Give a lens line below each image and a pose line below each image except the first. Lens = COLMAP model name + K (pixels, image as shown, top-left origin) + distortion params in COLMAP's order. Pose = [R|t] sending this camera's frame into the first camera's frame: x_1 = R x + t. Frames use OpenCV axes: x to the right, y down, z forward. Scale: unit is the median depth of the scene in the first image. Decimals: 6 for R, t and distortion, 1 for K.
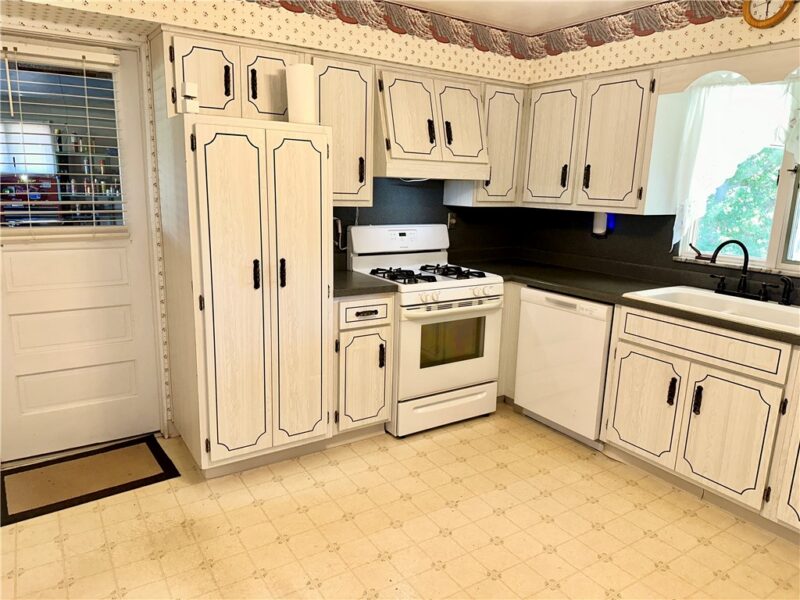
lens RADIAL K [[552.8, 0, 400.0], [0, 552.8, 300.0], [0, 0, 1]] dist [0.056854, -0.050725]
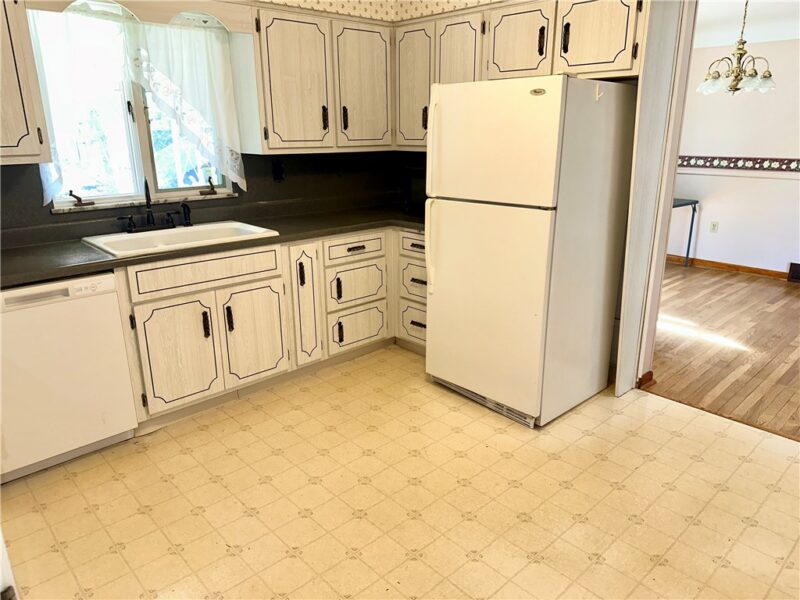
lens RADIAL K [[557.0, 0, 400.0], [0, 557.0, 300.0], [0, 0, 1]] dist [0.071819, -0.101444]
pose [[-0.165887, -0.321081, 0.932410, -0.507849], [0.206315, 0.913286, 0.351202, -0.163195], [-0.964321, 0.250630, -0.085258, 0.675480]]
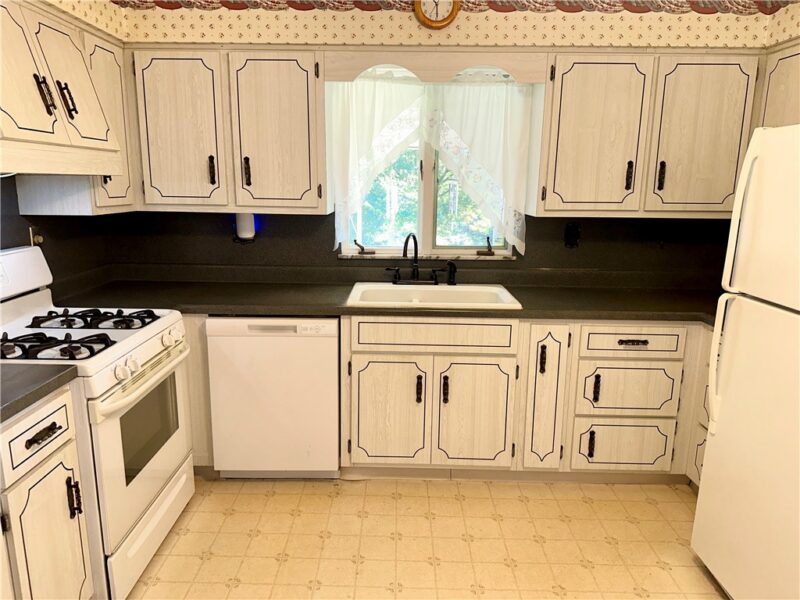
lens RADIAL K [[553.3, 0, 389.7], [0, 553.3, 300.7], [0, 0, 1]] dist [0.077953, -0.092842]
pose [[0.566001, -0.193220, 0.801442, -0.281120], [0.179862, 0.977670, 0.108683, -0.099801], [-0.804545, 0.082634, 0.588115, 0.418540]]
